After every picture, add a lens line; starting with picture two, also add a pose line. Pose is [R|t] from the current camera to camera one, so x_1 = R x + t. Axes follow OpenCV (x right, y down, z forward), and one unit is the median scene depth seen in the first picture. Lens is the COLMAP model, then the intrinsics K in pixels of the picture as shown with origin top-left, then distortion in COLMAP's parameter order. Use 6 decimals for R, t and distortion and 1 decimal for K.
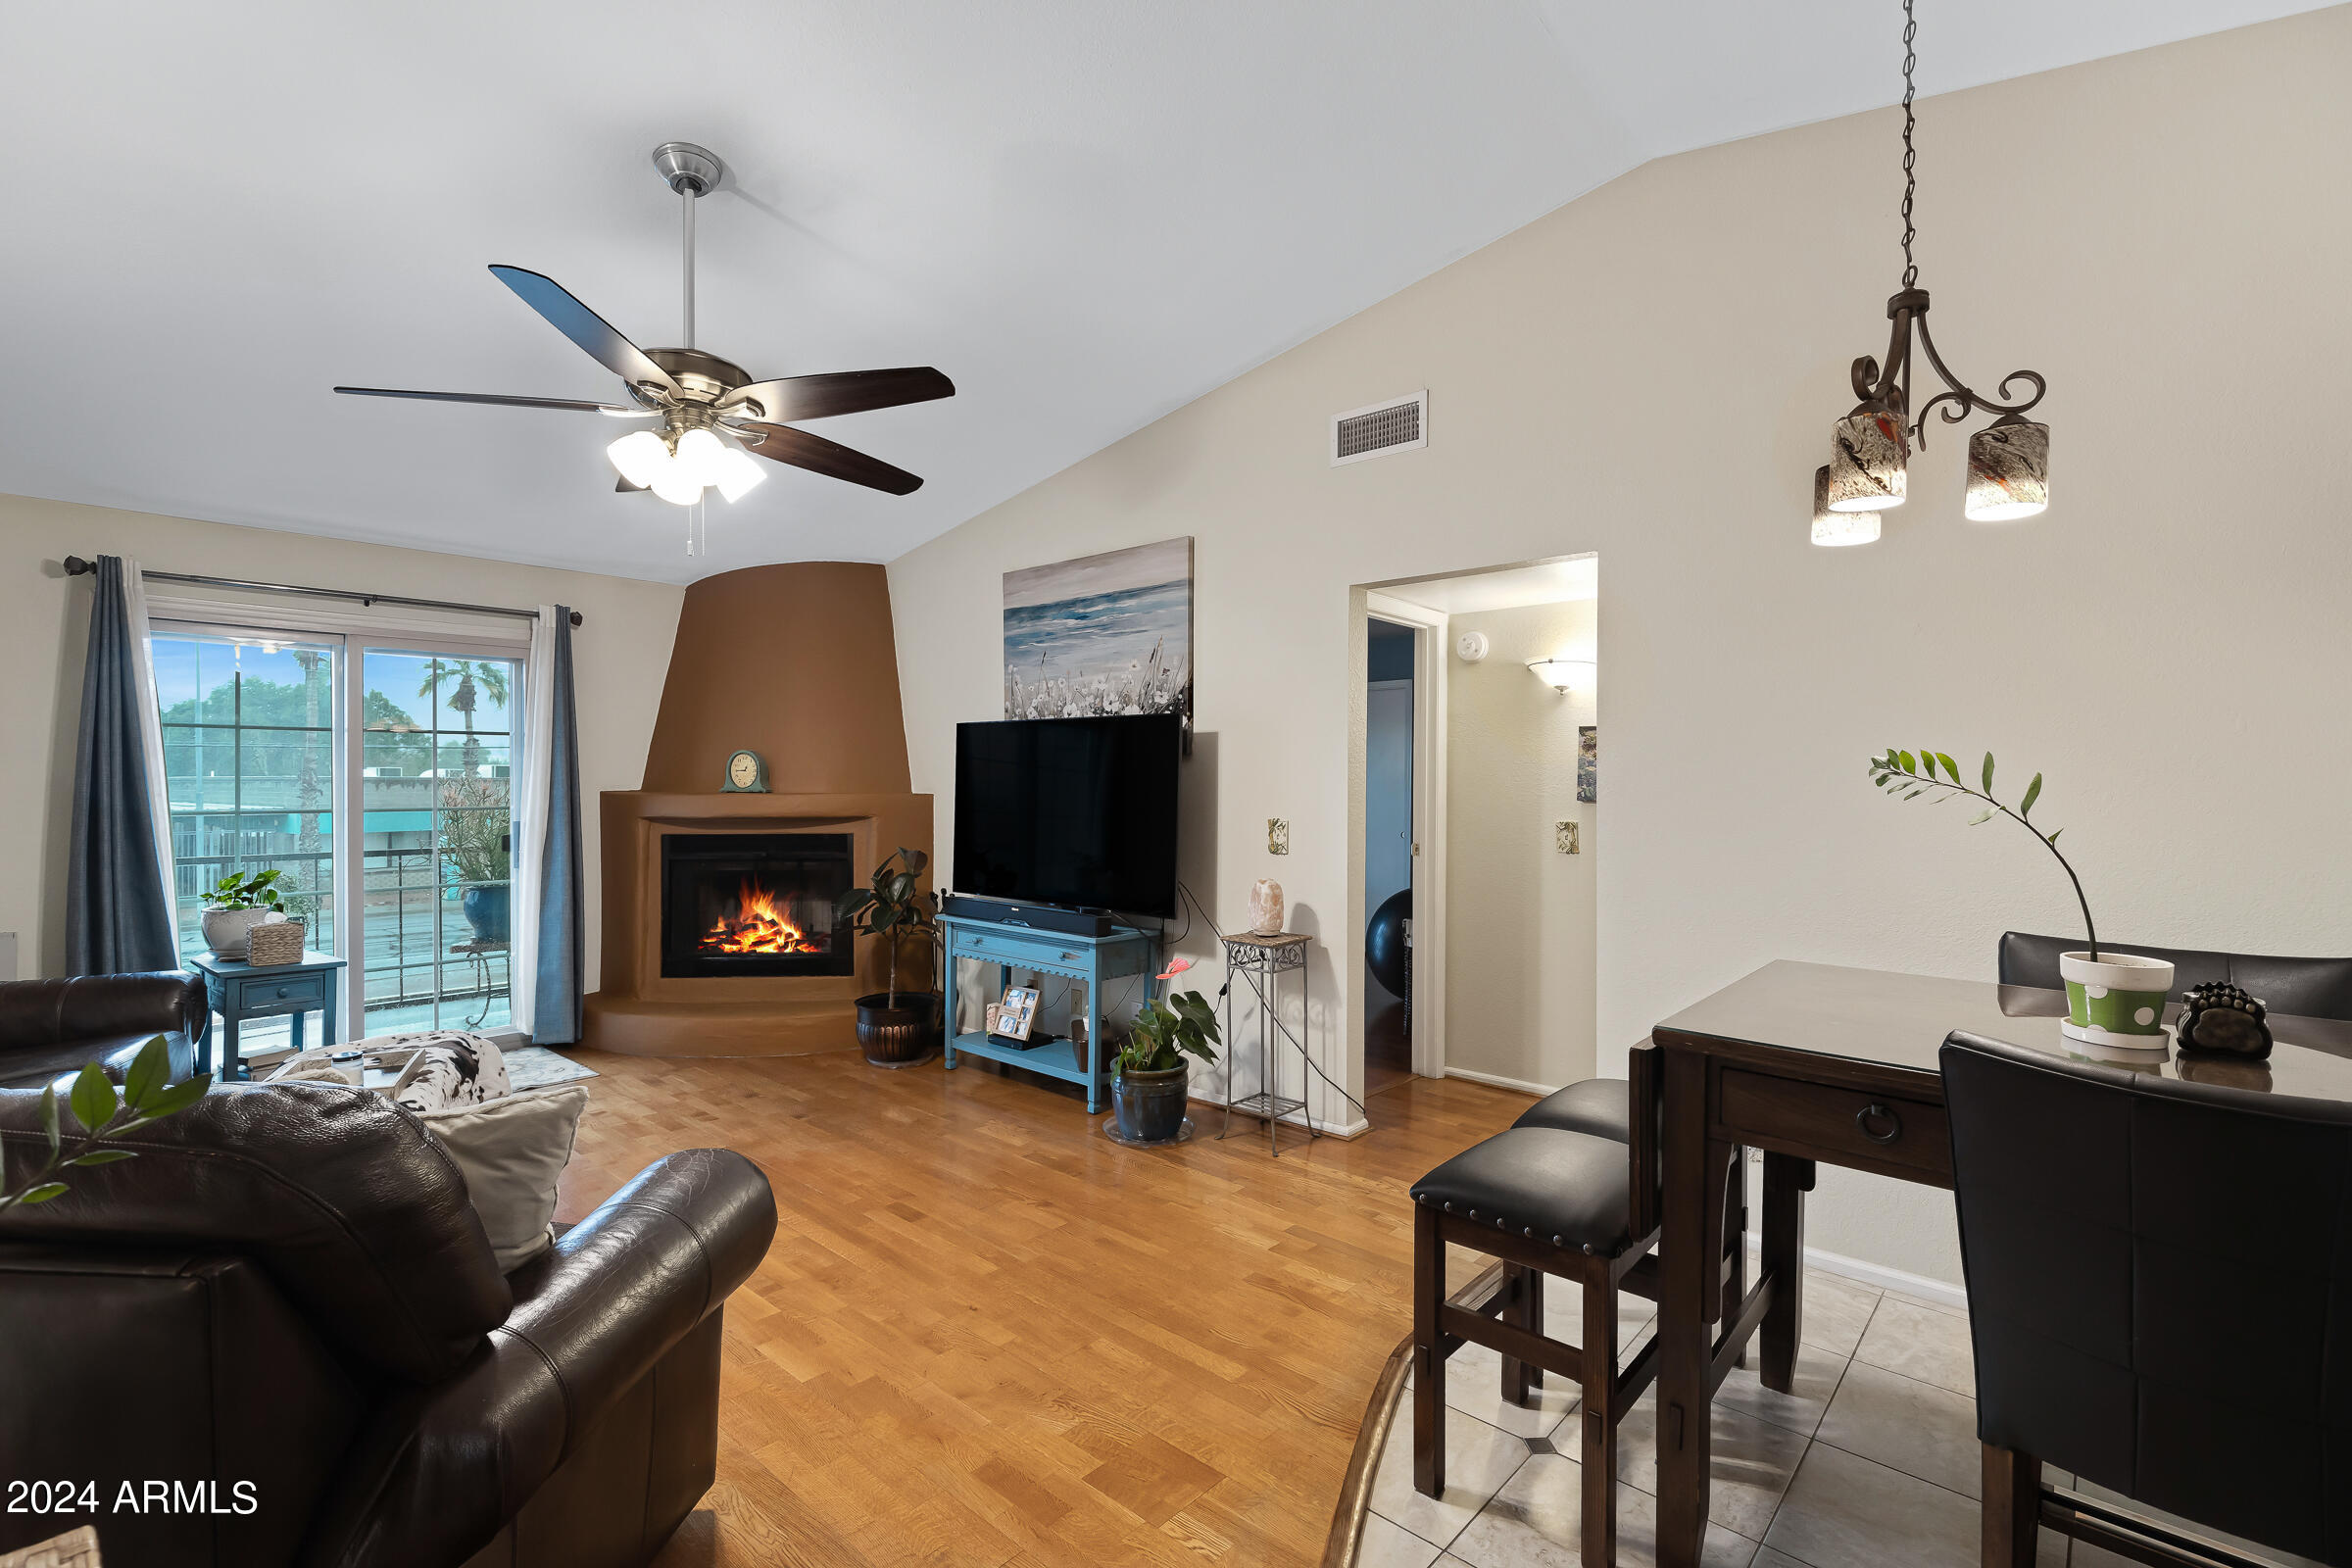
lens RADIAL K [[1065.9, 0, 1168.8], [0, 1065.9, 783.1], [0, 0, 1]] dist [0.010049, -0.002133]
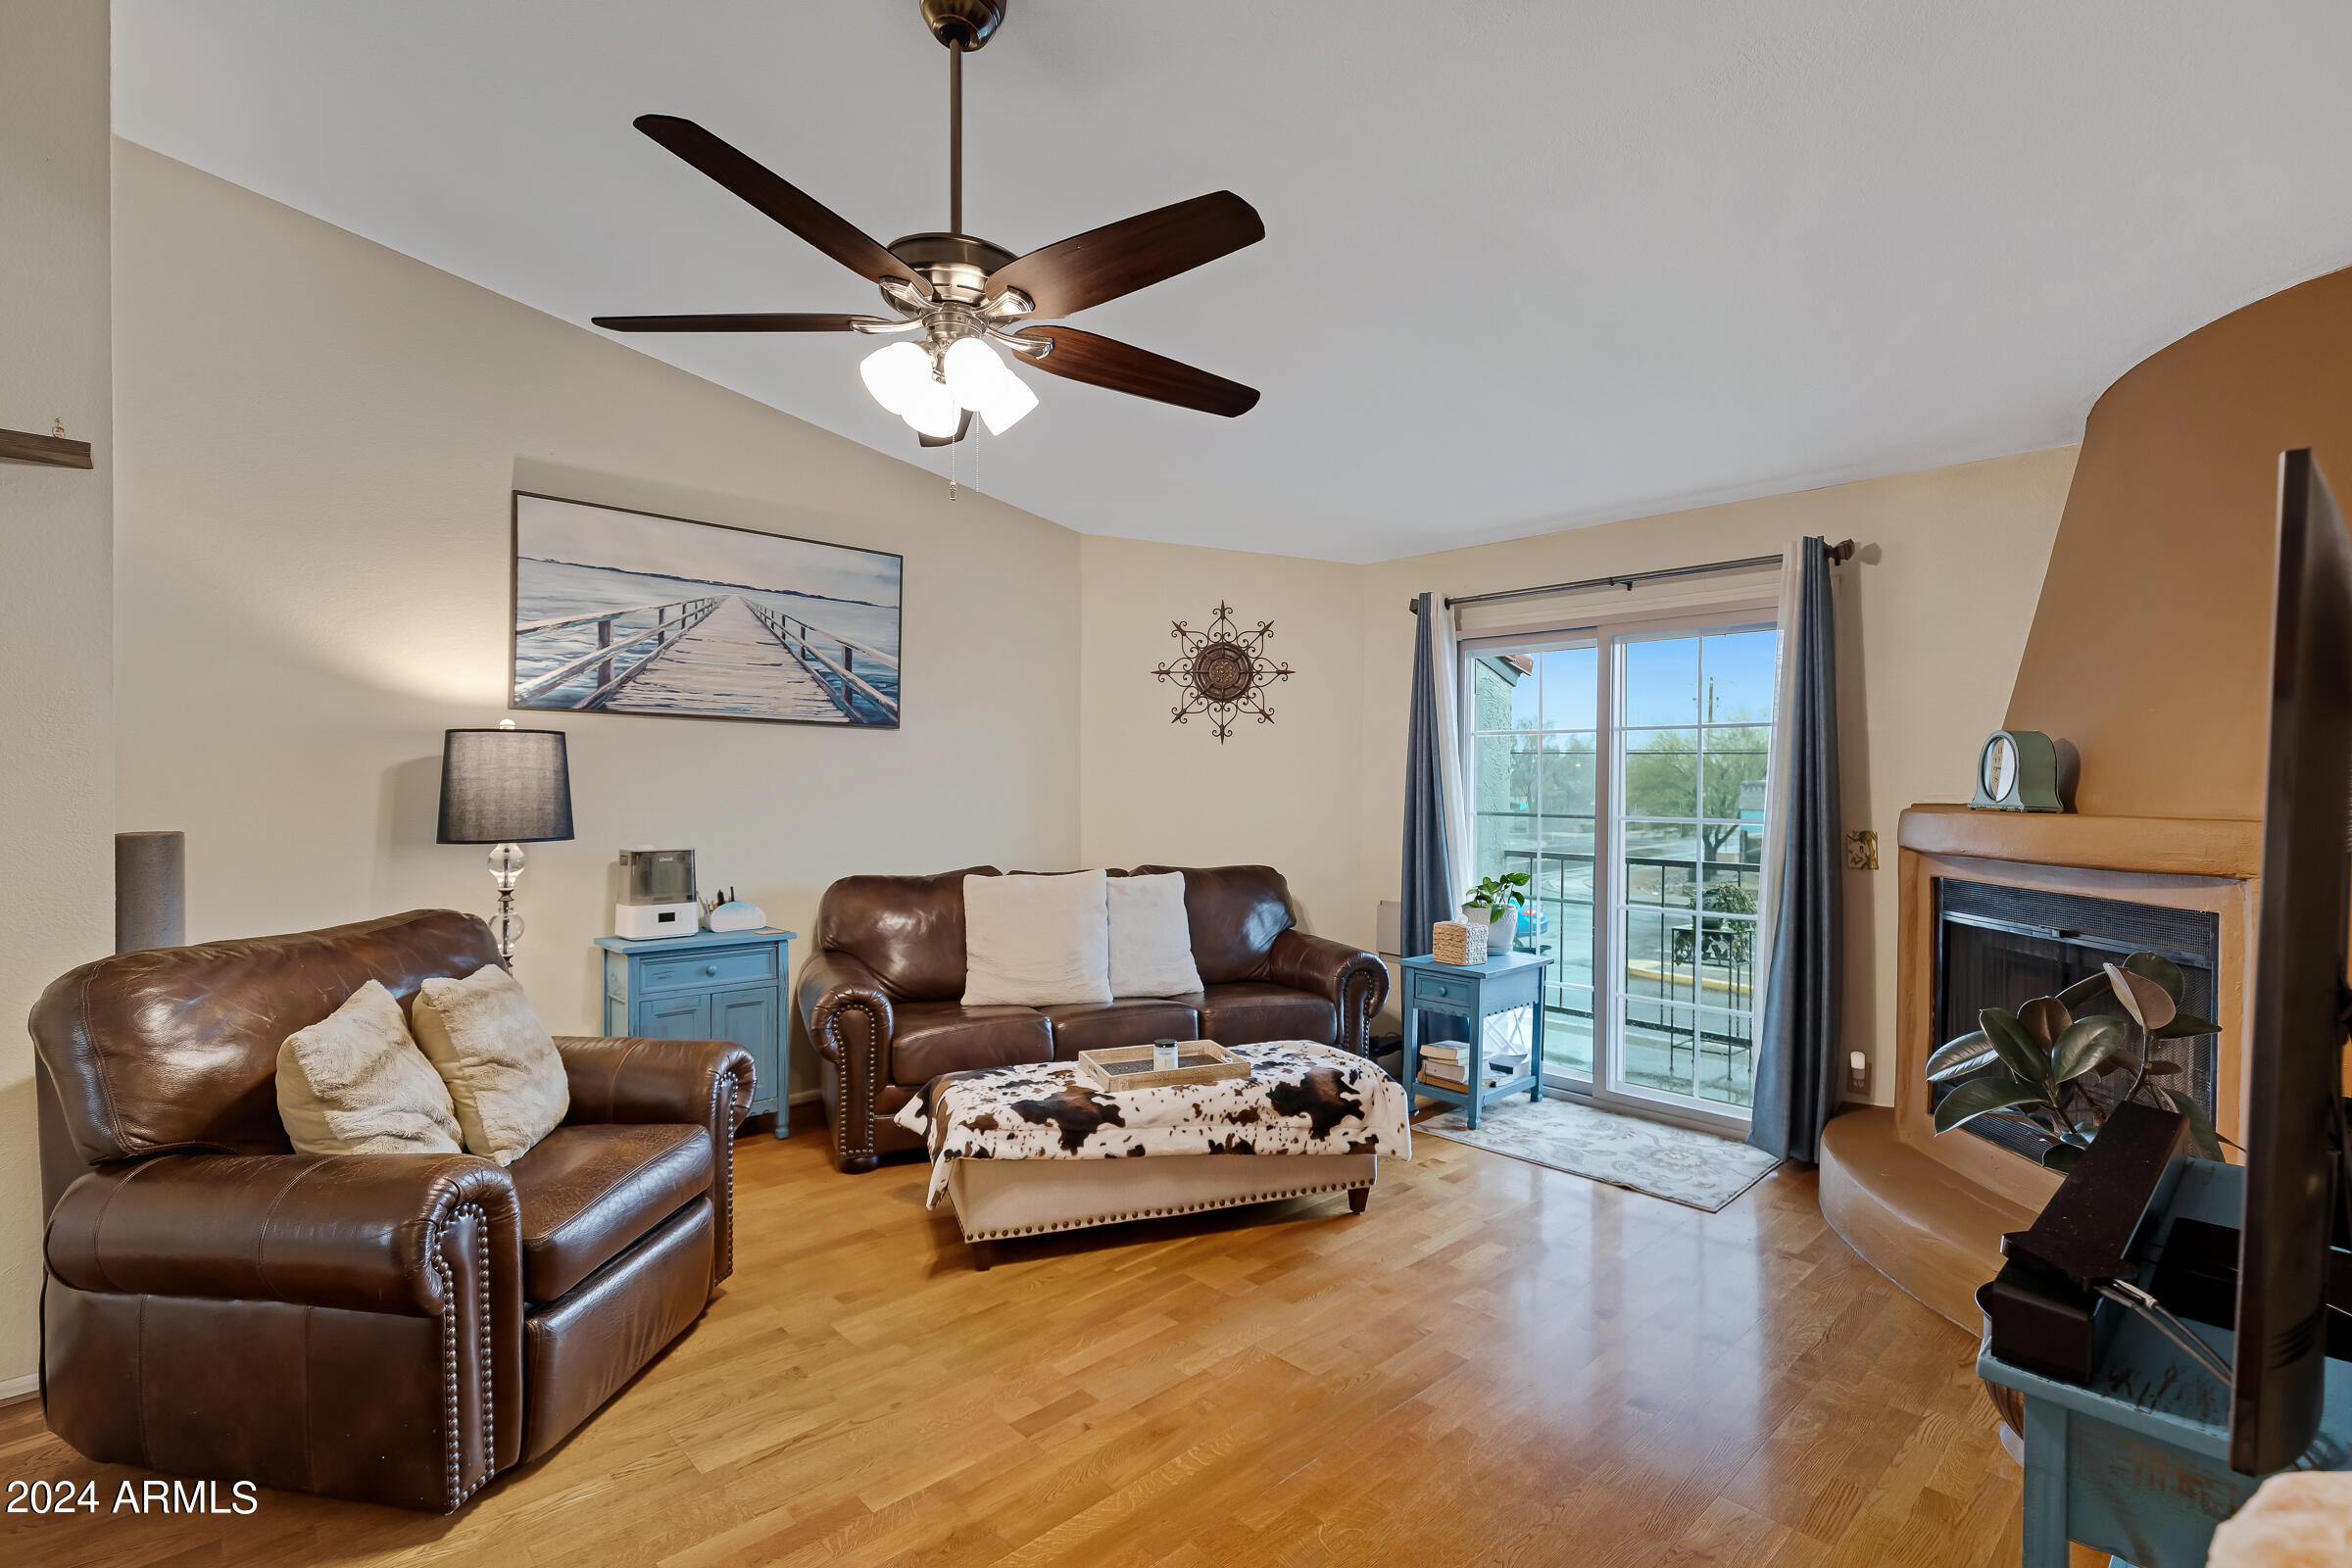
lens RADIAL K [[1104.9, 0, 1170.5], [0, 1104.9, 783.5], [0, 0, 1]] dist [0.008759, 0.000904]
pose [[-0.085191, 0.002220, -0.996362, 0.226313], [-0.008691, 0.999958, 0.002971, -0.003846], [0.996327, 0.008912, -0.085168, 0.763947]]
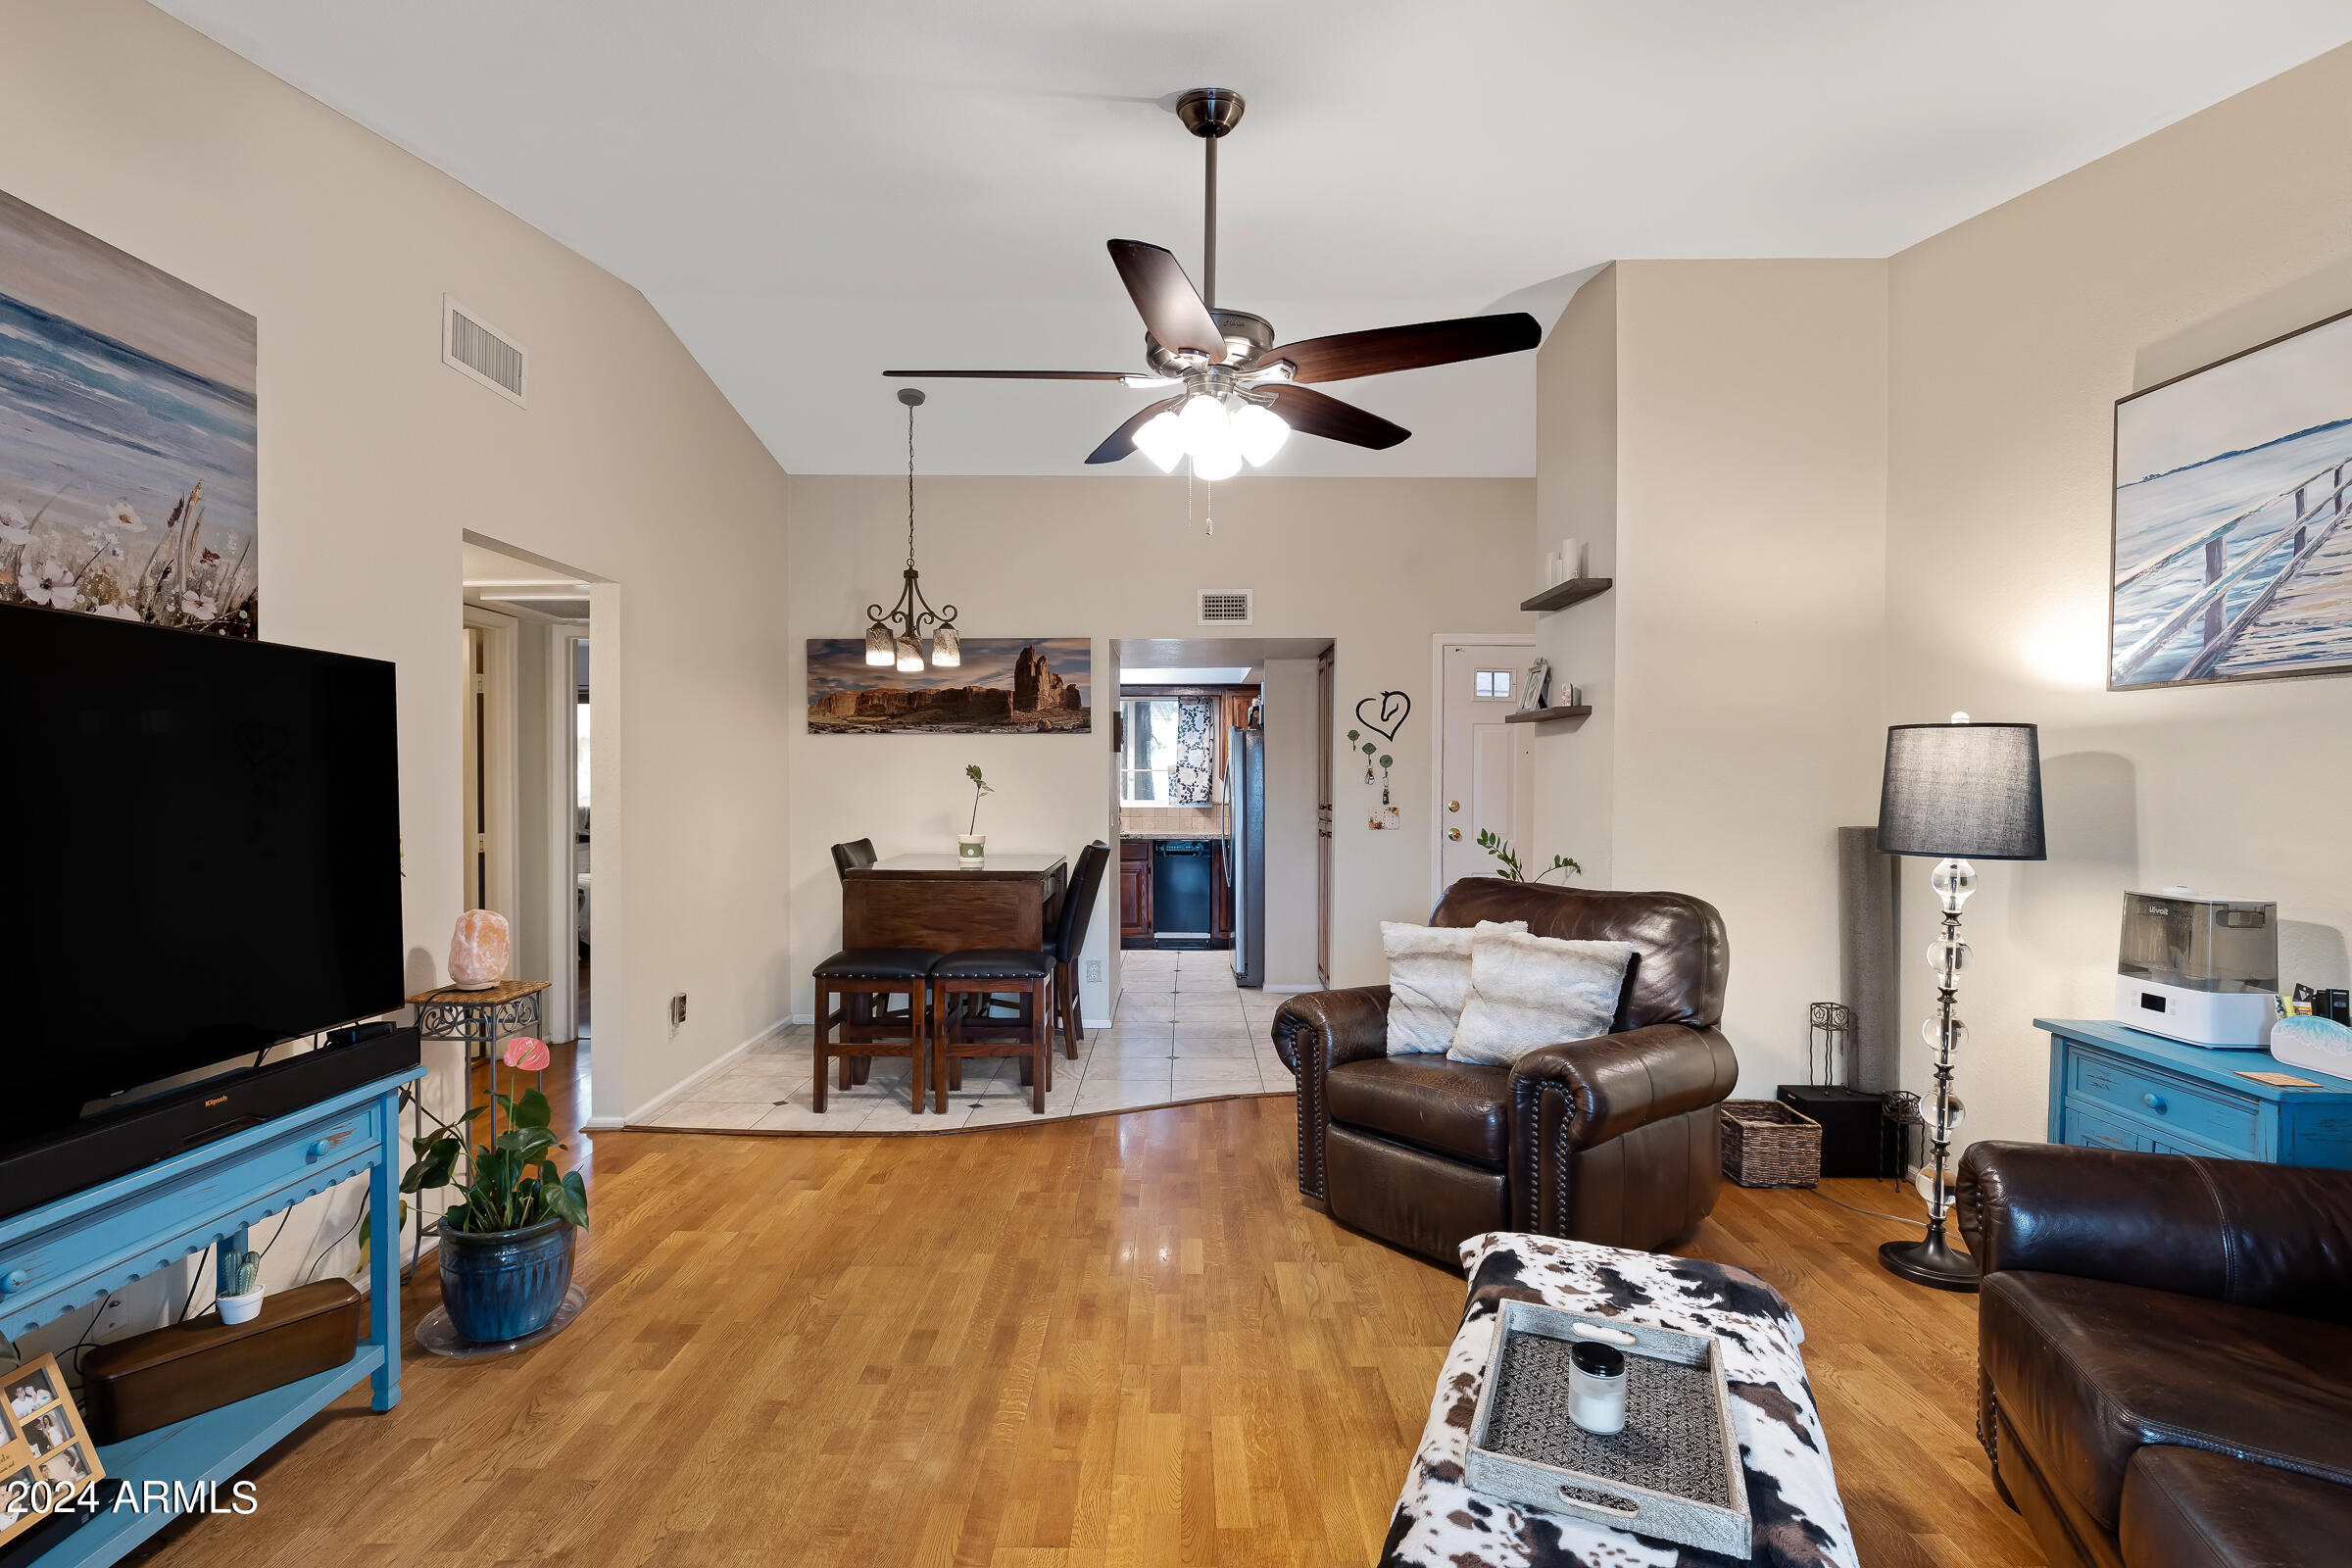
lens RADIAL K [[1104.9, 0, 1178.9], [0, 1104.9, 776.9], [0, 0, 1]] dist [0.008759, 0.000904]
pose [[-0.670902, -0.004880, 0.741530, -0.703352], [-0.003021, 0.999988, 0.003848, -0.004891], [-0.741540, 0.000341, -0.670909, 1.026823]]
